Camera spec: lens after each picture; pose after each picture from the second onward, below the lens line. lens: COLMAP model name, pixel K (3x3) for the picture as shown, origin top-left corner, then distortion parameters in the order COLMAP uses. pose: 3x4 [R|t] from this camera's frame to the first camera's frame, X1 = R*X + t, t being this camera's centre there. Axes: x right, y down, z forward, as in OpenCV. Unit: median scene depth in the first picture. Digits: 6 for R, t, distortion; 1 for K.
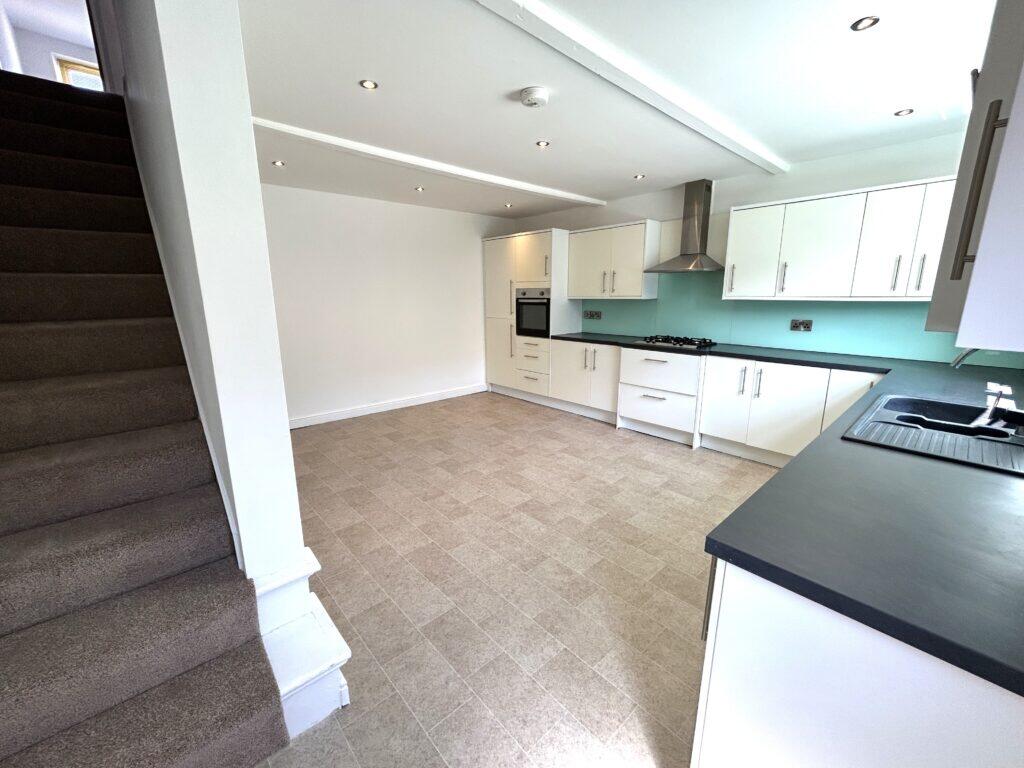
lens RADIAL K [[415.9, 0, 510.9], [0, 415.9, 383.5], [0, 0, 1]] dist [-0.001496, 0.000330]
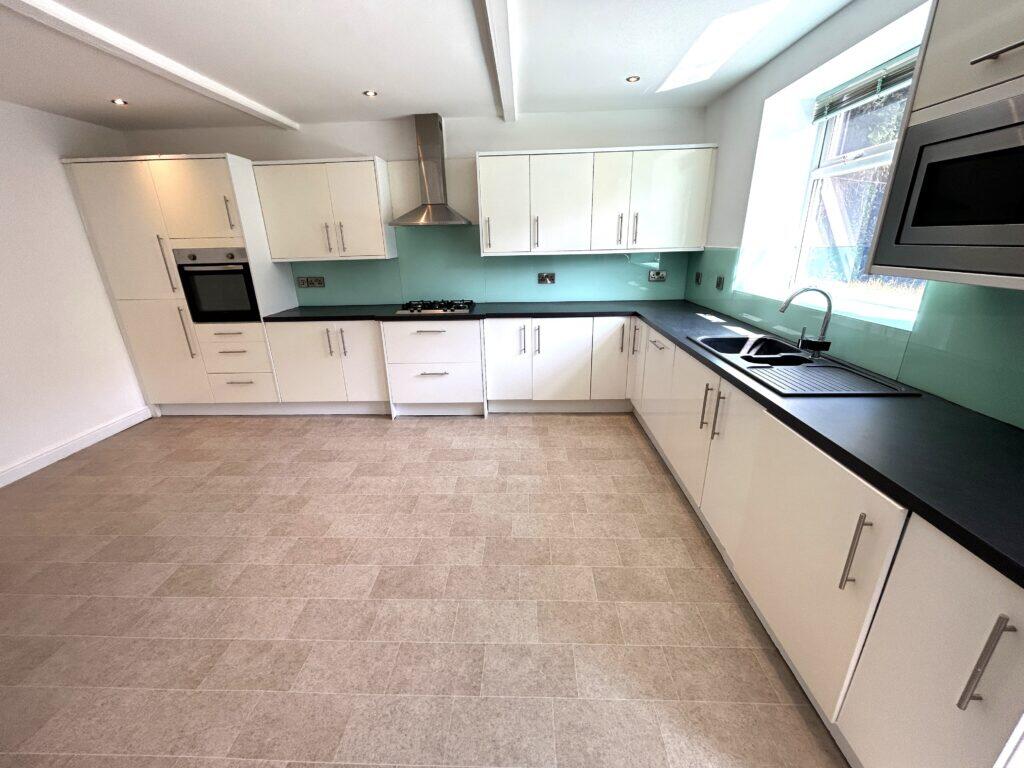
lens RADIAL K [[415.9, 0, 510.9], [0, 415.9, 383.5], [0, 0, 1]] dist [-0.001496, 0.000330]
pose [[0.698683, -0.245091, 0.672140, -0.122764], [0.172941, 0.969486, 0.173746, -0.064793], [-0.694214, -0.005153, 0.719750, 0.238980]]
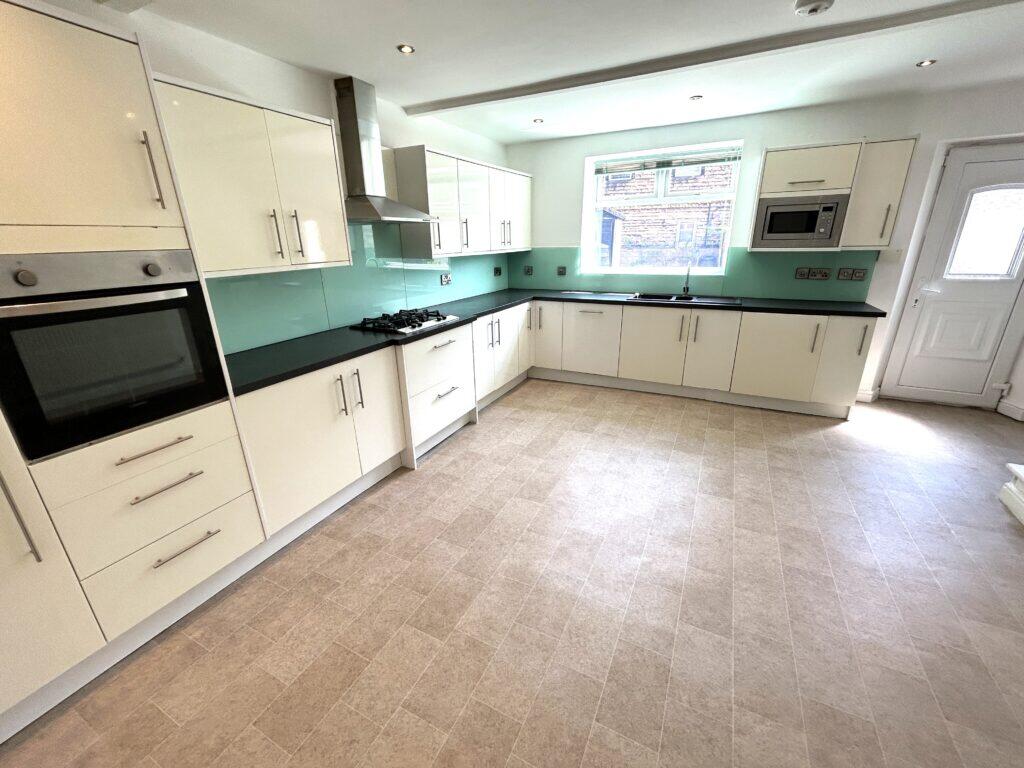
lens RADIAL K [[415.9, 0, 510.9], [0, 415.9, 383.5], [0, 0, 1]] dist [-0.001496, 0.000330]
pose [[-0.358012, -0.297669, 0.884998, -0.335133], [0.218608, 0.894757, 0.389385, -0.231127], [-0.907766, 0.332872, -0.255261, 0.991987]]
